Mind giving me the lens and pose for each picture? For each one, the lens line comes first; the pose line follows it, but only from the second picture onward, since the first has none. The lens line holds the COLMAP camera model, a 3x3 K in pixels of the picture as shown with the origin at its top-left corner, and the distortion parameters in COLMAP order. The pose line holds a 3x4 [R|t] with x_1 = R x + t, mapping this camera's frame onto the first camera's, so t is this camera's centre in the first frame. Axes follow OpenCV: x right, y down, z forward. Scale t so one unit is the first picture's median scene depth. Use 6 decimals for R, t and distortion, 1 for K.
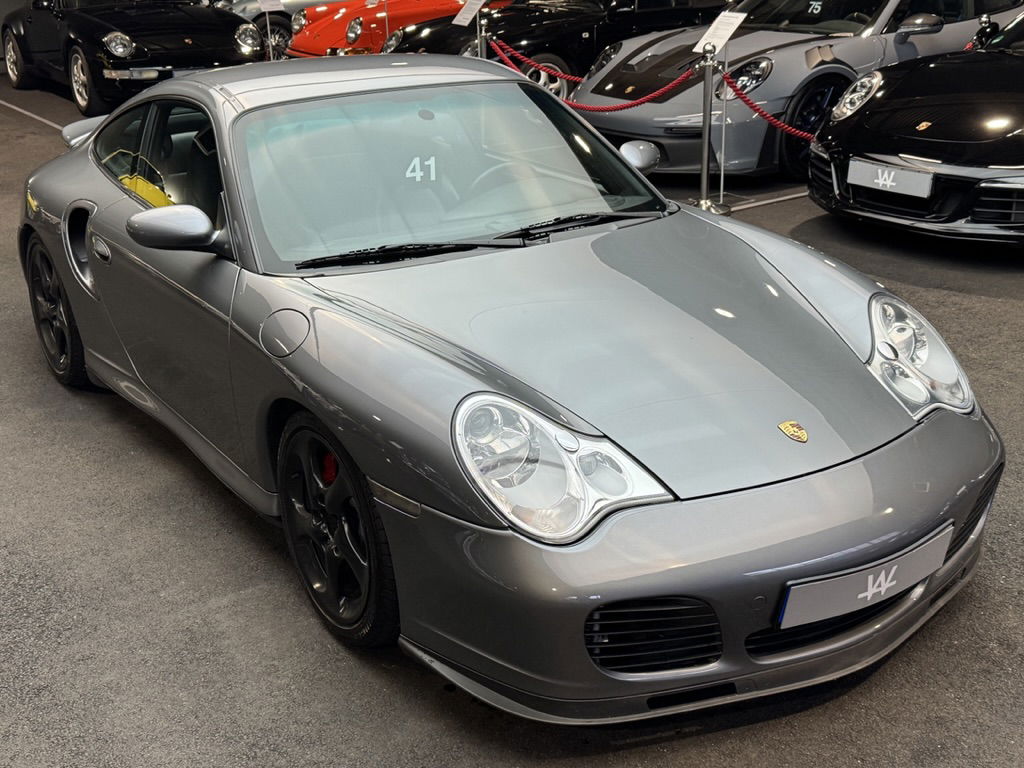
lens RADIAL K [[1266.6, 0, 501.9], [0, 1266.6, 380.9], [0, 0, 1]] dist [0.098842, 0.000000]
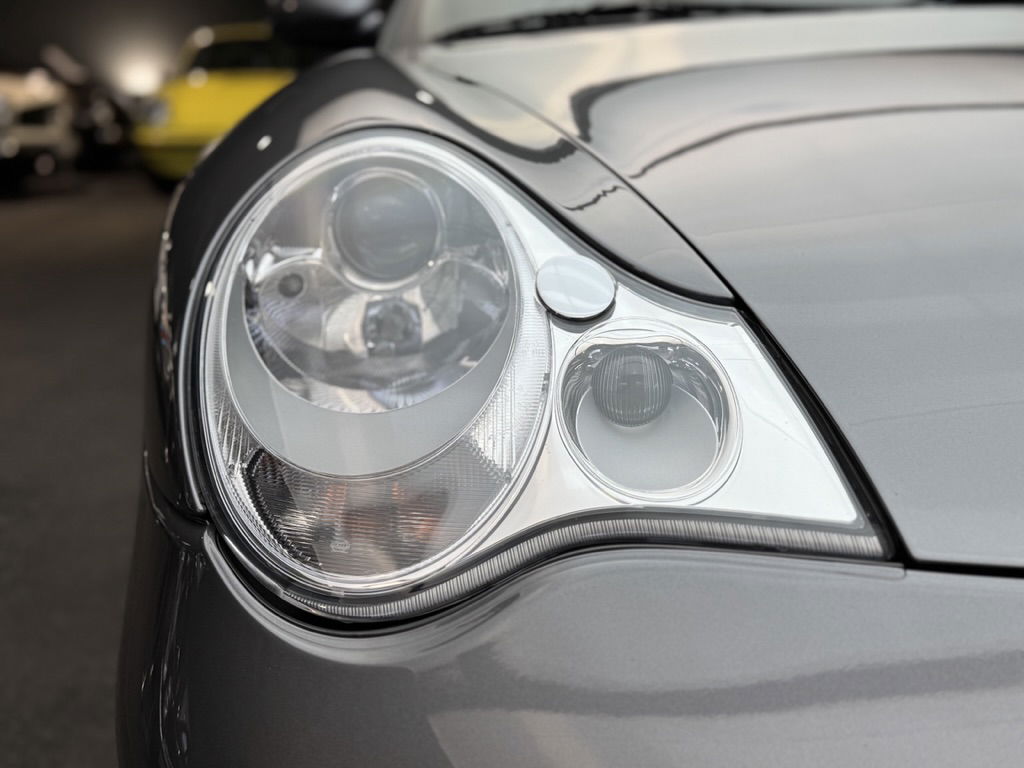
lens RADIAL K [[1266.6, 0, 506.2], [0, 1266.6, 380.0], [0, 0, 1]] dist [0.098842, 0.000000]
pose [[0.840997, 0.128318, -0.525603, 0.144286], [-0.191199, 0.979272, -0.066855, 0.068234], [0.506130, 0.156720, 0.848099, 0.584625]]
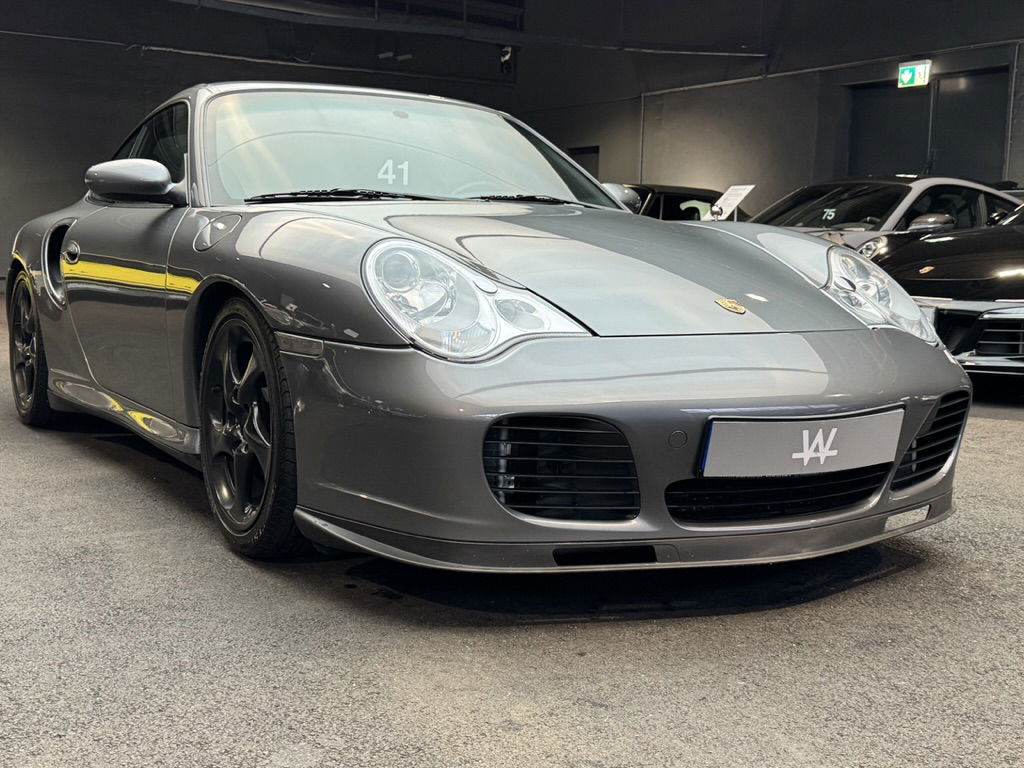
lens RADIAL K [[1266.6, 0, 503.3], [0, 1266.6, 385.4], [0, 0, 1]] dist [0.098842, 0.000000]
pose [[0.998019, 0.046144, -0.042769, 0.083878], [-0.055146, 0.968817, -0.241562, 0.266729], [0.030289, 0.243441, 0.969443, 0.081266]]
